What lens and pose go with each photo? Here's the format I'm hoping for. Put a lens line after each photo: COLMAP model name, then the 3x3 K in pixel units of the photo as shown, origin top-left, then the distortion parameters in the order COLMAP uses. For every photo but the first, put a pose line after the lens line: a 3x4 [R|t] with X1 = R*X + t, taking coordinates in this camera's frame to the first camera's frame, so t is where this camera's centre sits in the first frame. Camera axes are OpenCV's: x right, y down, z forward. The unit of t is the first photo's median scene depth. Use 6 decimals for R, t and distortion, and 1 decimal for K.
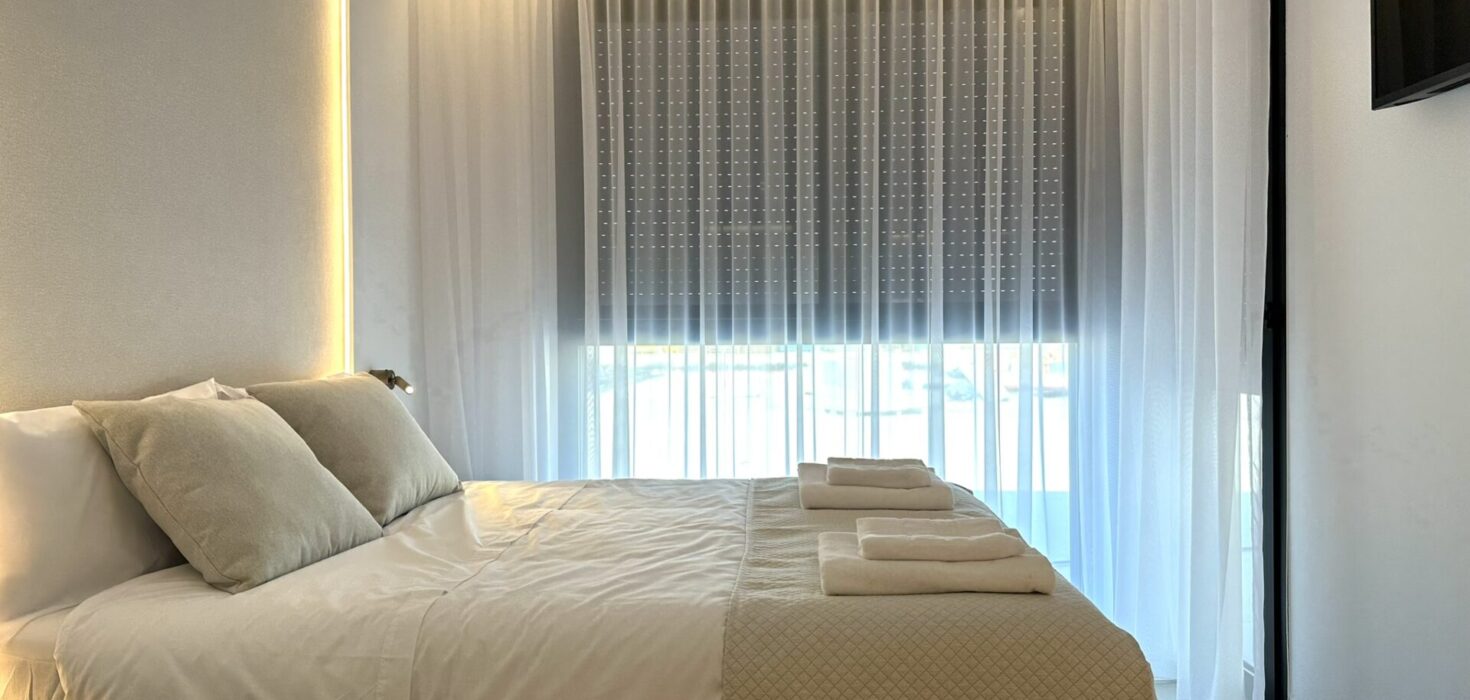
lens RADIAL K [[927.2, 0, 735.0], [0, 927.2, 350.0], [0, 0, 1]] dist [0.070753, -0.001666]
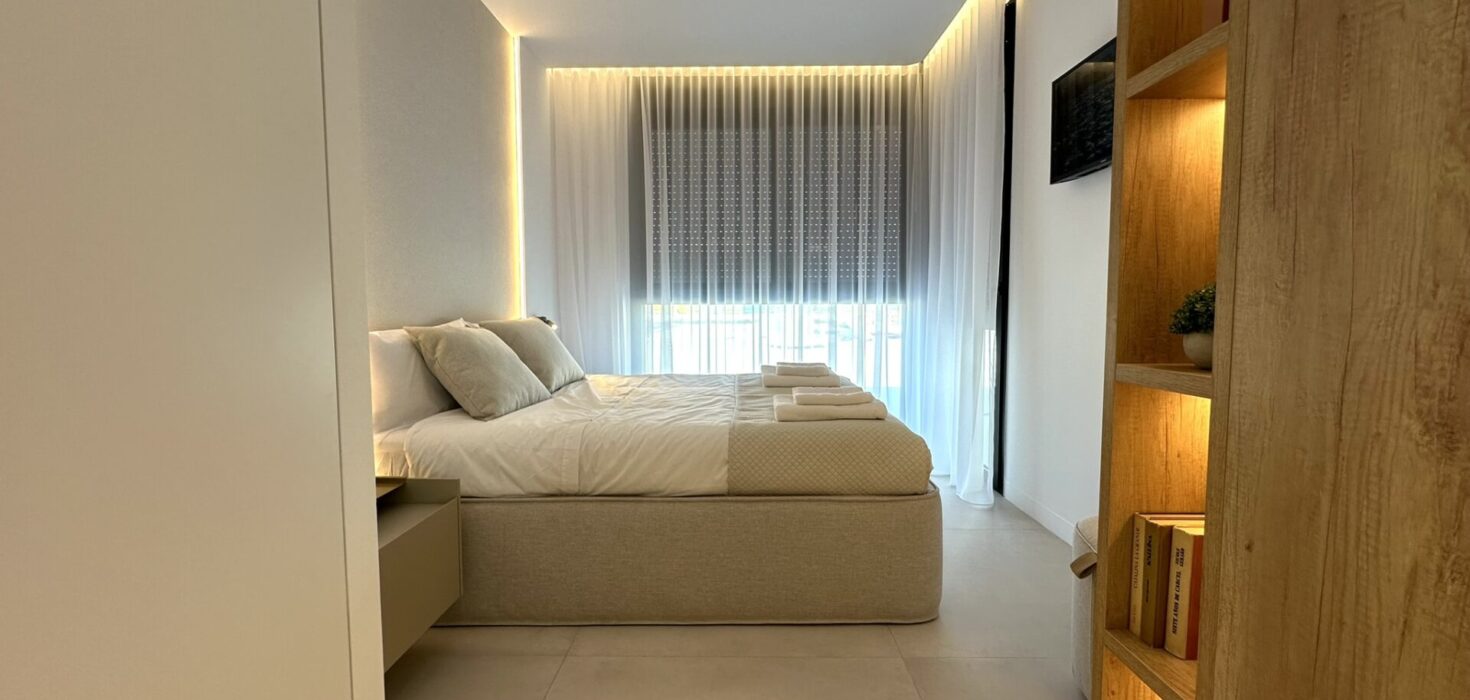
lens RADIAL K [[562.6, 0, 735.0], [0, 562.6, 350.0], [0, 0, 1]] dist [-0.002130, -0.000016]
pose [[0.999185, -0.000843, 0.040358, -0.029055], [-0.001406, 0.998448, 0.055675, 0.023747], [-0.040343, -0.055687, 0.997633, -0.139122]]
